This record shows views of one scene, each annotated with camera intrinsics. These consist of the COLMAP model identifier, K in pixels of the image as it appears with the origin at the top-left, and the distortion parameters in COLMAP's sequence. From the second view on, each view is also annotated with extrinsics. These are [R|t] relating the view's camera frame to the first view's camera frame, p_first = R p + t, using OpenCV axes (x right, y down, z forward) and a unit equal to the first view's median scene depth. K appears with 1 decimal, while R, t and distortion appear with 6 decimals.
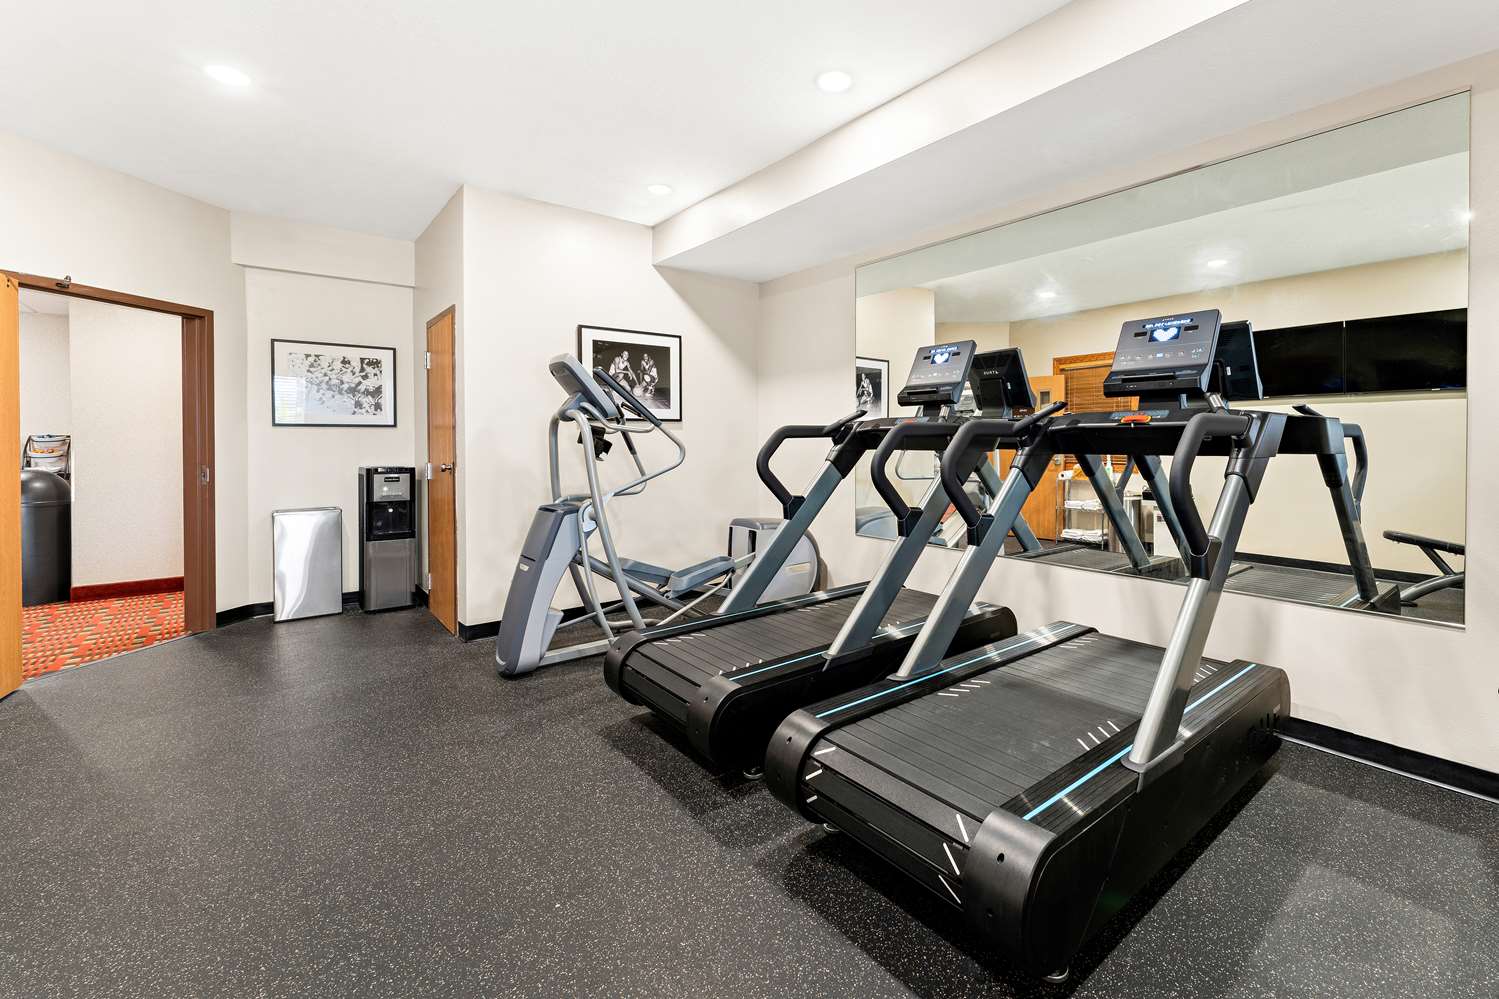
lens RADIAL K [[619.5, 0, 775.2], [0, 619.5, 444.3], [0, 0, 1]] dist [-0.002330, -0.001129]
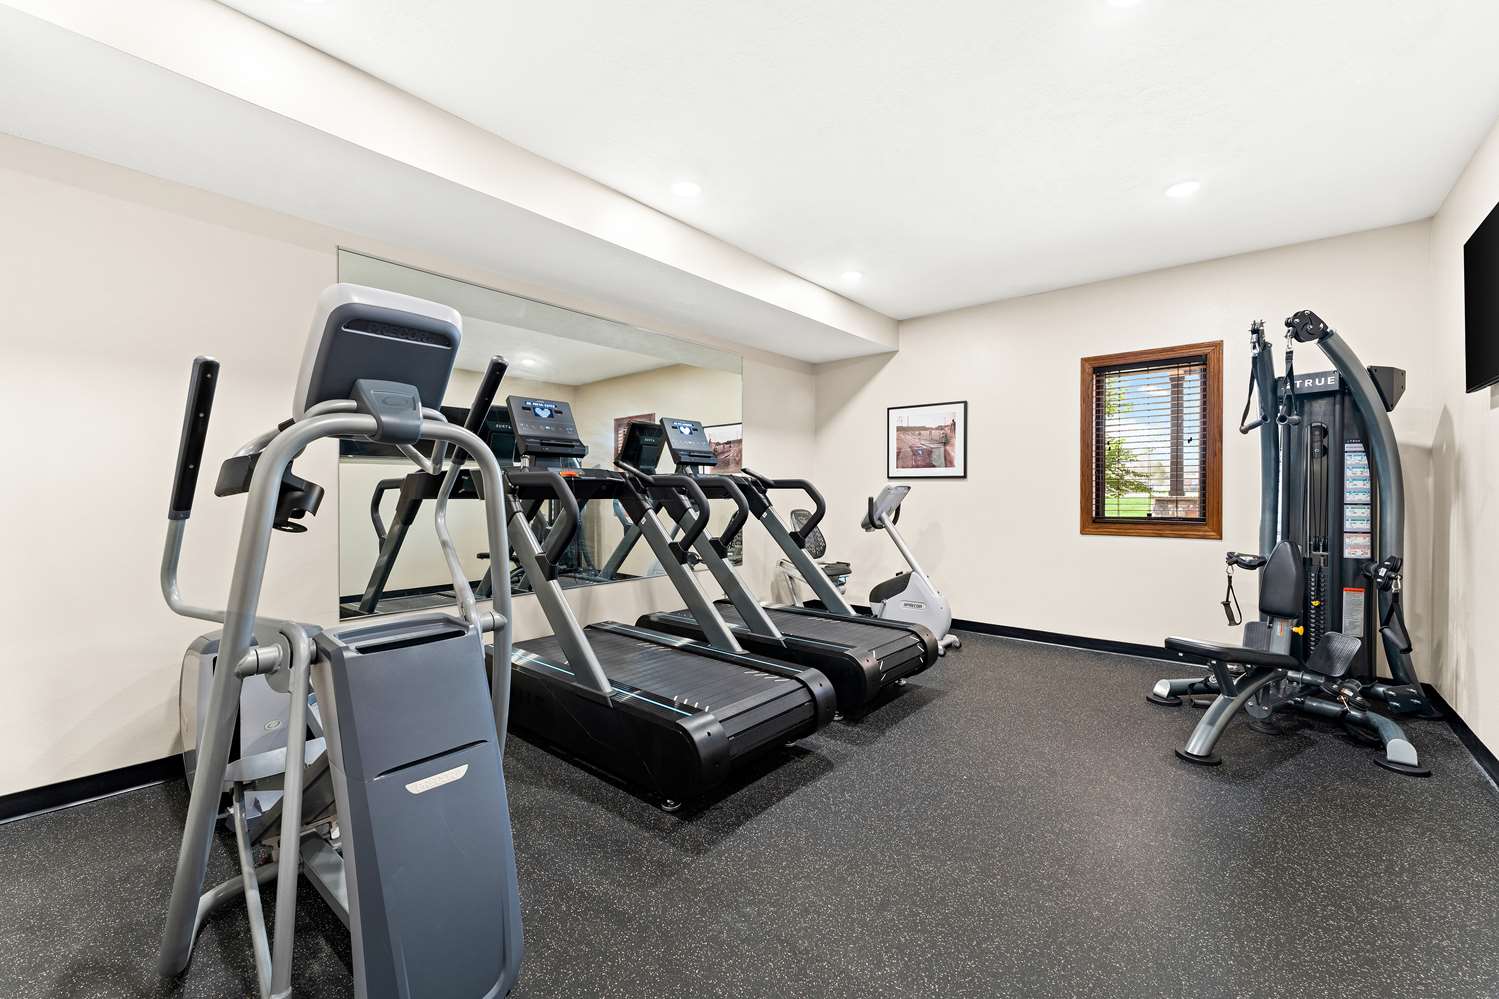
lens RADIAL K [[619.5, 0, 750.5], [0, 619.5, 494.5], [0, 0, 1]] dist [-0.002330, -0.001129]
pose [[-0.173470, -0.006854, 0.984815, -1.316064], [0.004530, 0.999960, 0.007758, -0.009499], [-0.984829, 0.005807, -0.173432, 1.302443]]
